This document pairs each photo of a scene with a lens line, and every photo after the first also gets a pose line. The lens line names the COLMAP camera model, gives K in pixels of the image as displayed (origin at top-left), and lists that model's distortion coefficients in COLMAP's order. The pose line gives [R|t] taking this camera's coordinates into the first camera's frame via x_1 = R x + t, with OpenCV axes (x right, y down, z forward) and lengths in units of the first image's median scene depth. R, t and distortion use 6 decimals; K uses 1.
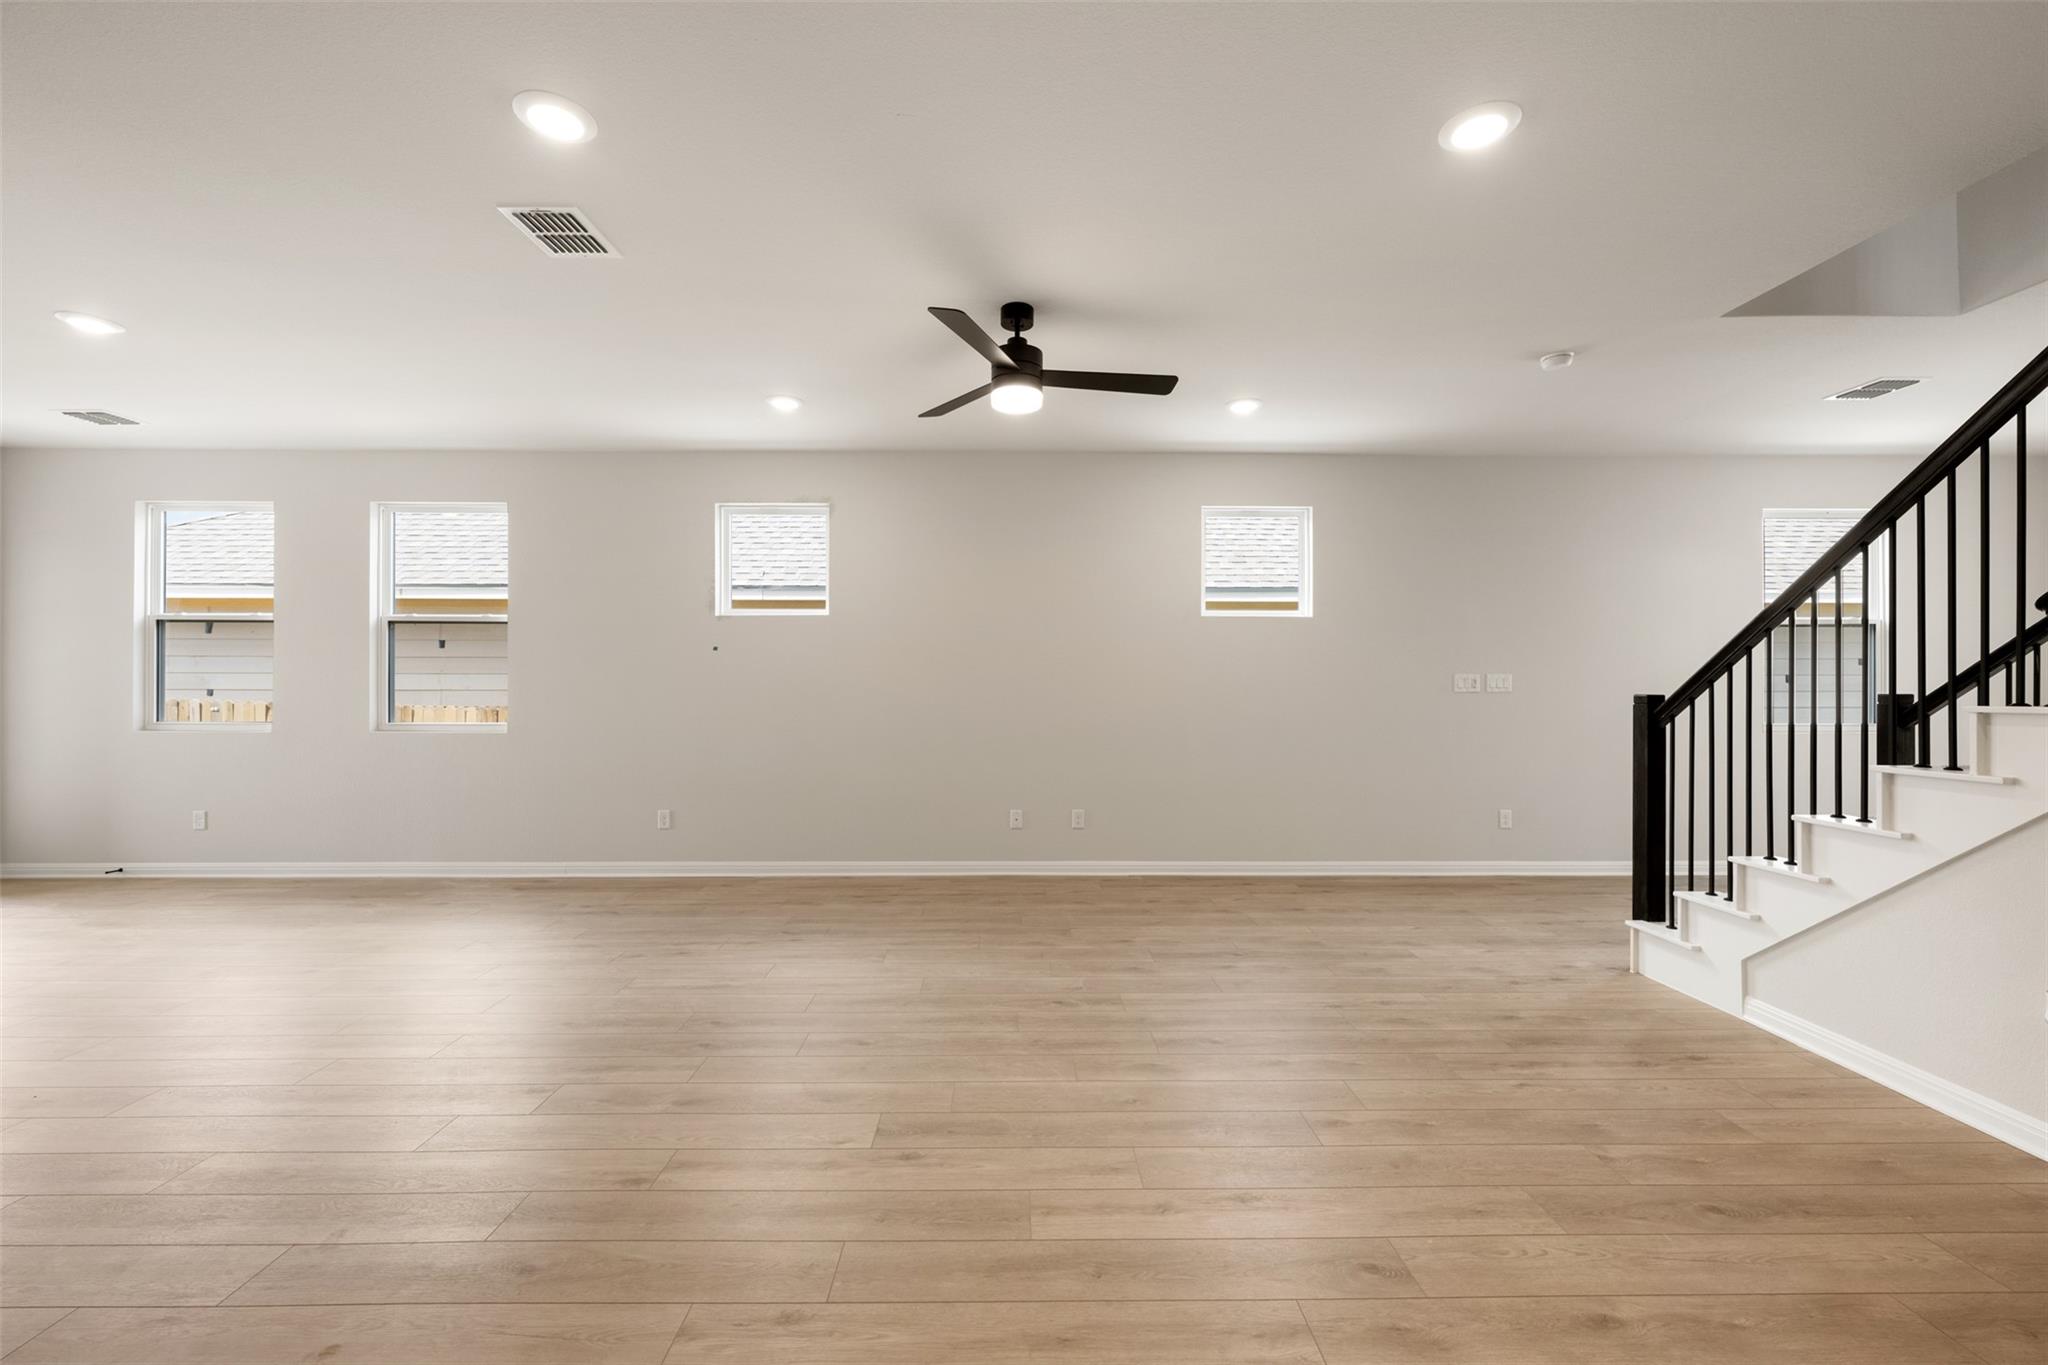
lens RADIAL K [[810.6, 0, 1019.4], [0, 810.6, 682.0], [0, 0, 1]] dist [0.001075, -0.000151]
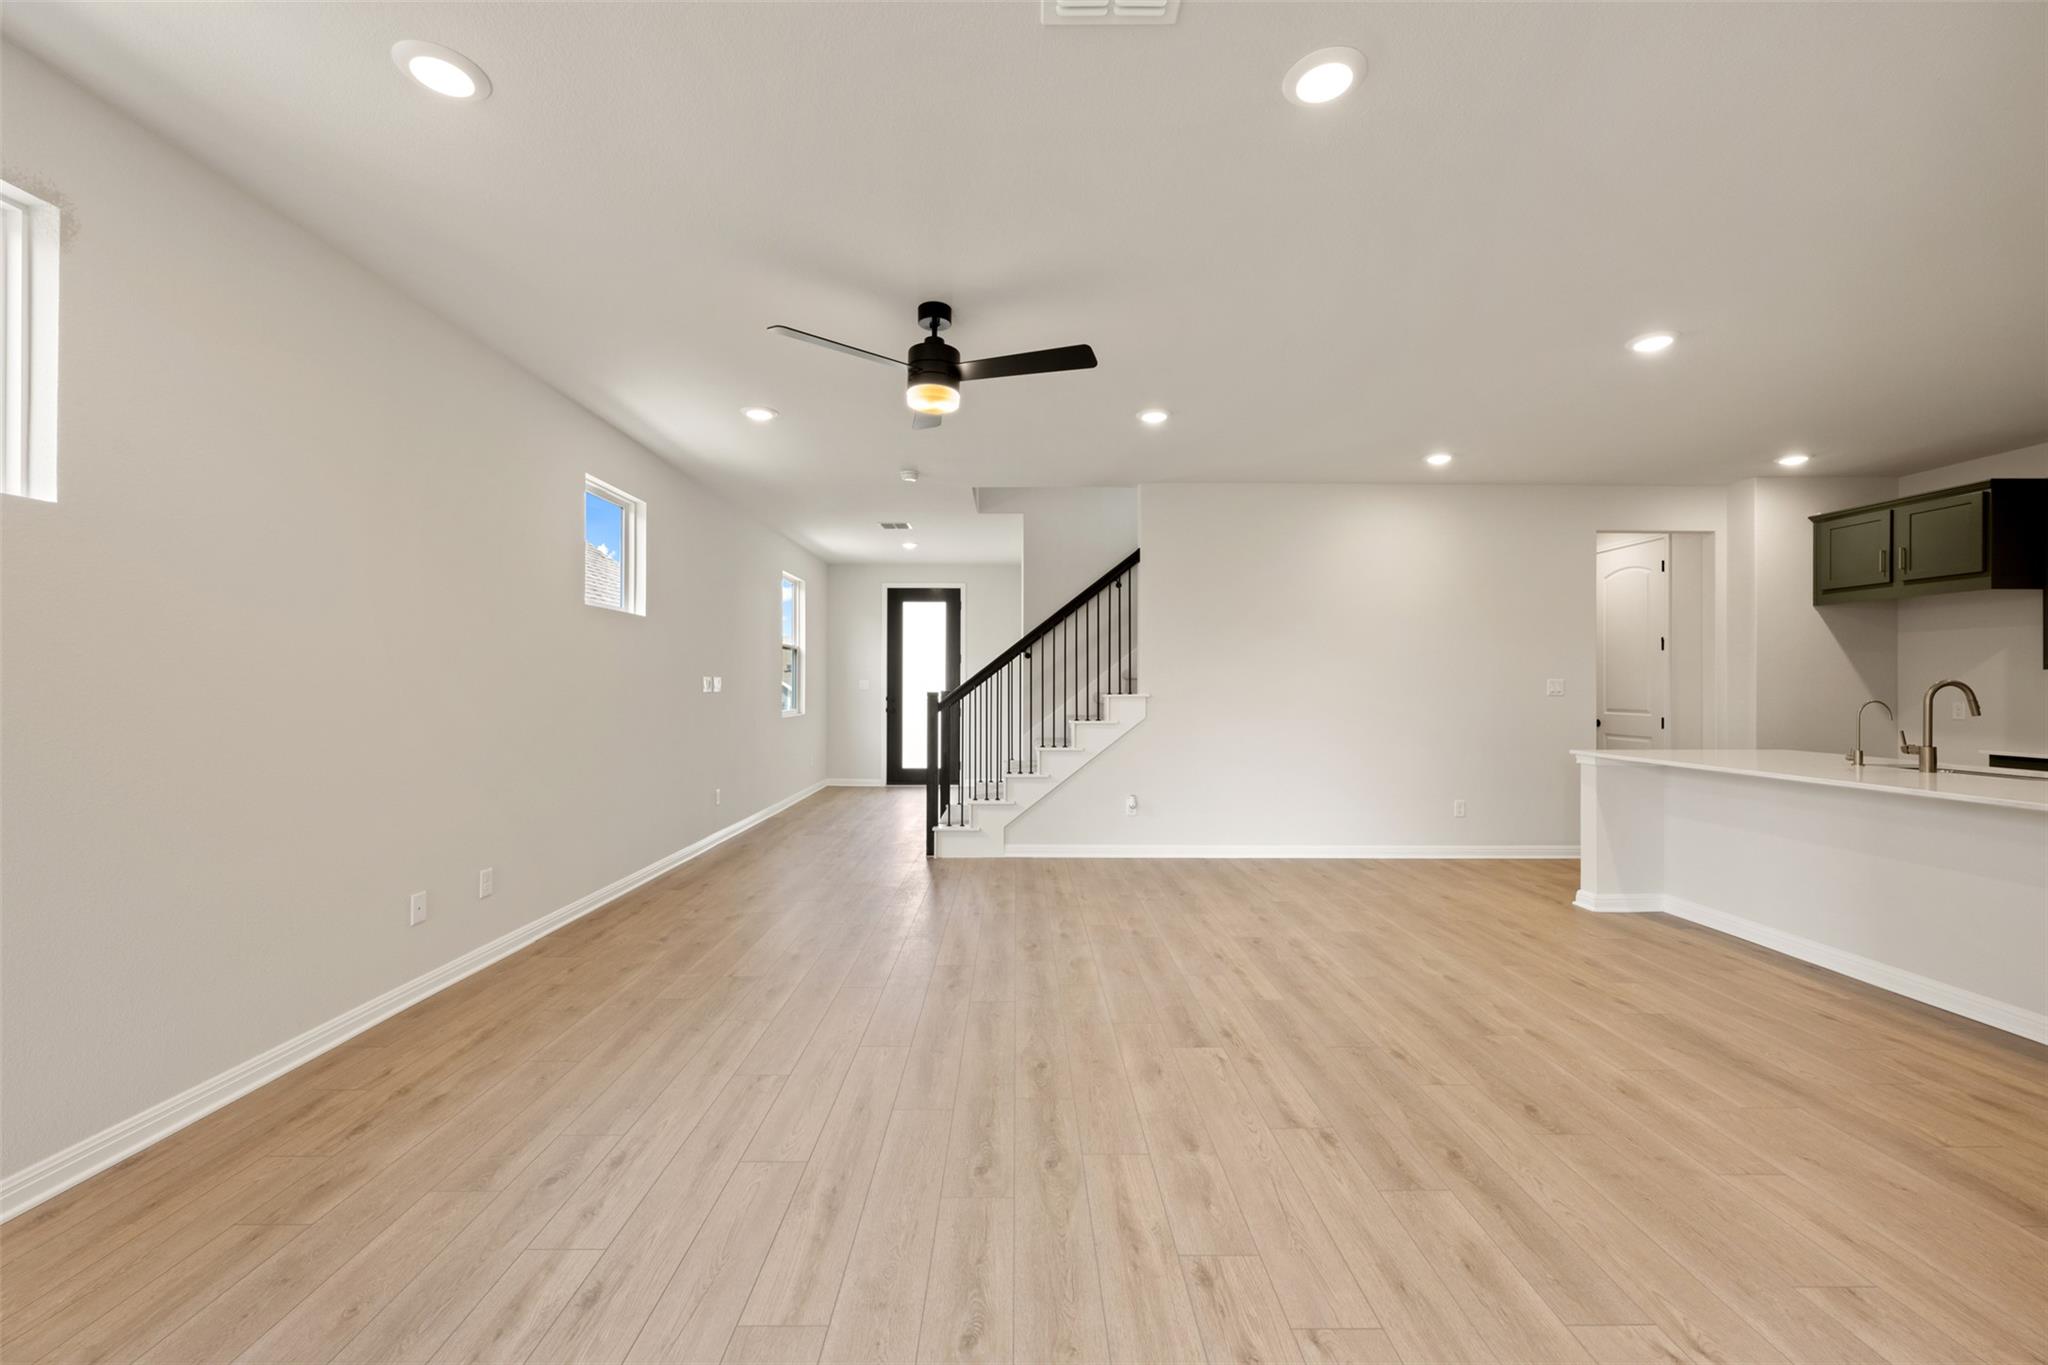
lens RADIAL K [[810.6, 0, 1025.8], [0, 810.6, 680.7], [0, 0, 1]] dist [0.001075, -0.000151]
pose [[-0.002127, 0.006763, 0.999975, -0.914333], [-0.004358, 0.999968, -0.006772, 0.002903], [-0.999988, -0.004372, -0.002098, 0.820164]]
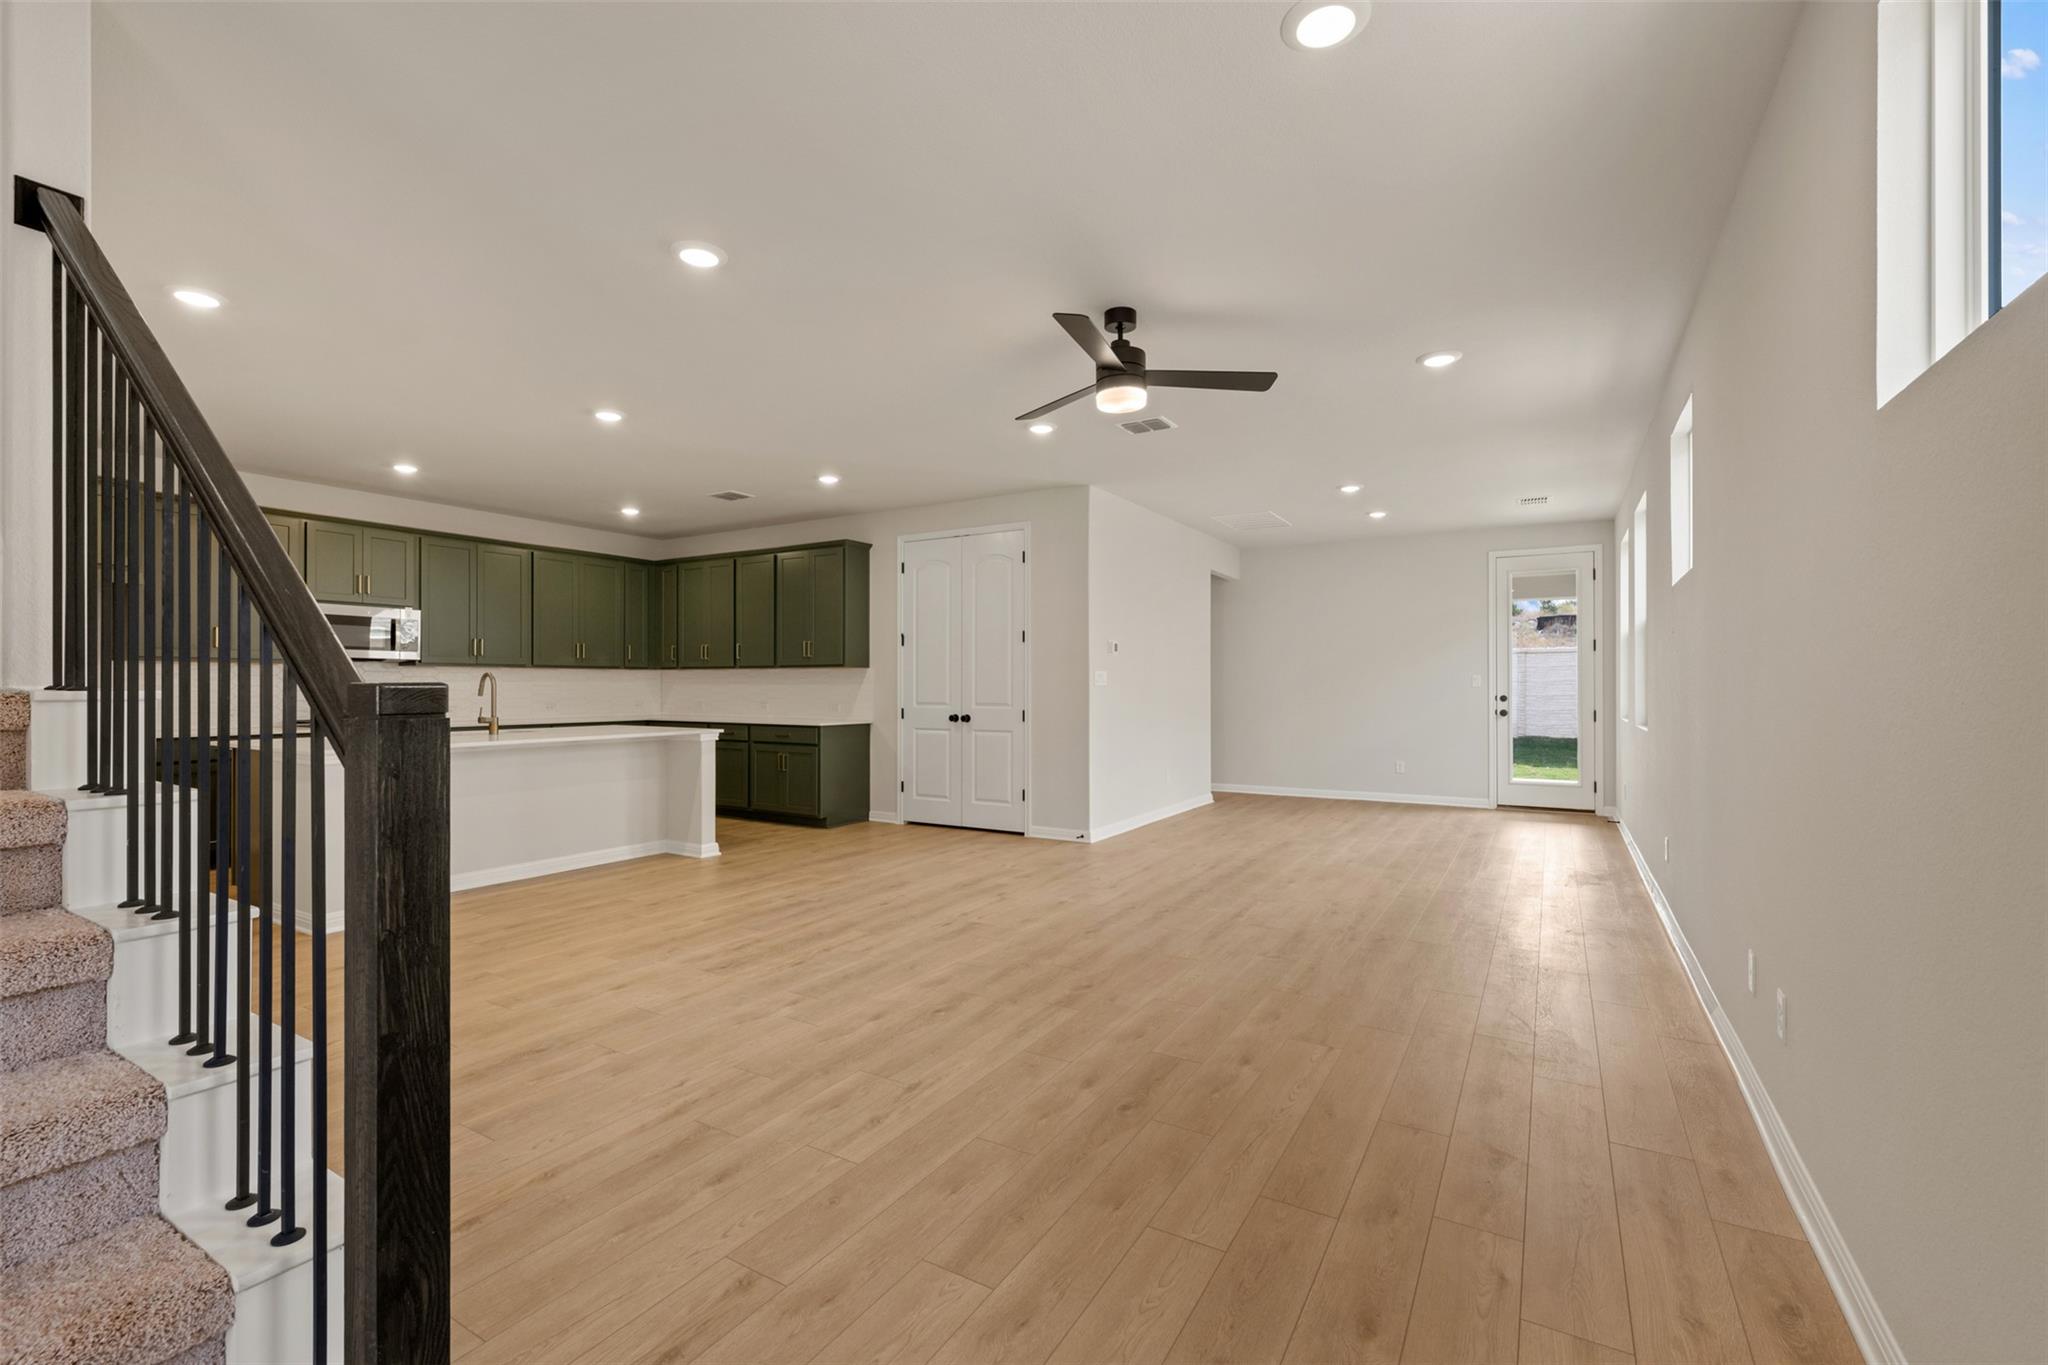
lens RADIAL K [[878.8, 0, 1017.6], [0, 878.8, 683.0], [0, 0, 1]] dist [0.001761, -0.000240]
pose [[-0.526618, -0.005172, -0.850086, 0.936511], [-0.000658, 0.999984, -0.005677, 0.018547], [0.850102, -0.002430, -0.526613, 1.362434]]
